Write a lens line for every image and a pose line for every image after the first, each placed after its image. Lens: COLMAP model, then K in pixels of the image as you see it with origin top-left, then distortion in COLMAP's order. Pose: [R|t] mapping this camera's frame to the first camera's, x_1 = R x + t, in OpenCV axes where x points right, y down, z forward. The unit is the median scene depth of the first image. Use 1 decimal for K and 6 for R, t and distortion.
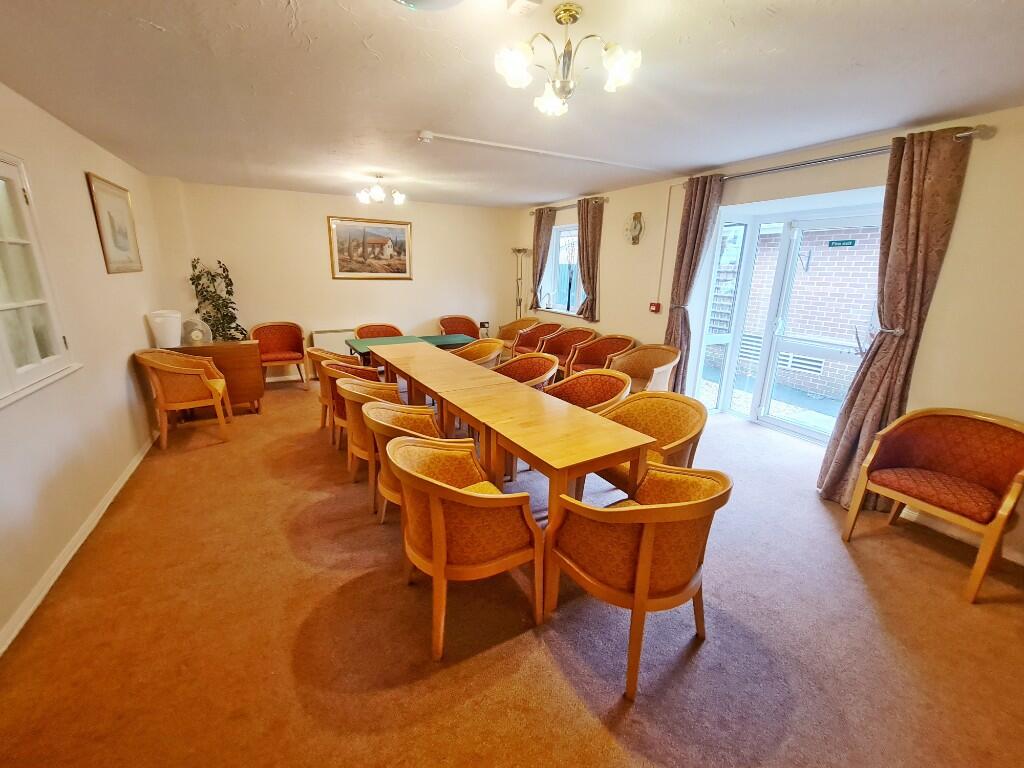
lens RADIAL K [[427.4, 0, 511.3], [0, 427.4, 385.8], [0, 0, 1]] dist [-0.002122, -0.000601]
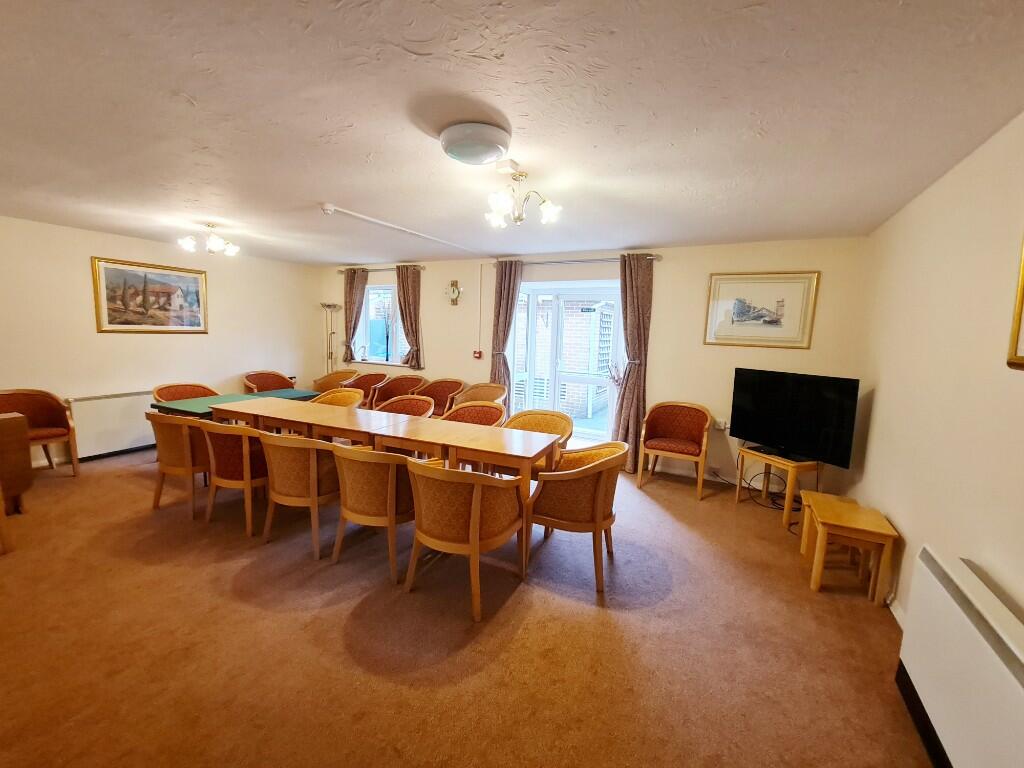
lens RADIAL K [[427.4, 0, 511.3], [0, 427.4, 385.8], [0, 0, 1]] dist [-0.002122, -0.000601]
pose [[0.827180, -0.068399, 0.557758, -0.262299], [0.136896, 0.987189, -0.081962, 0.021994], [-0.545007, 0.144152, 0.825947, -0.074017]]
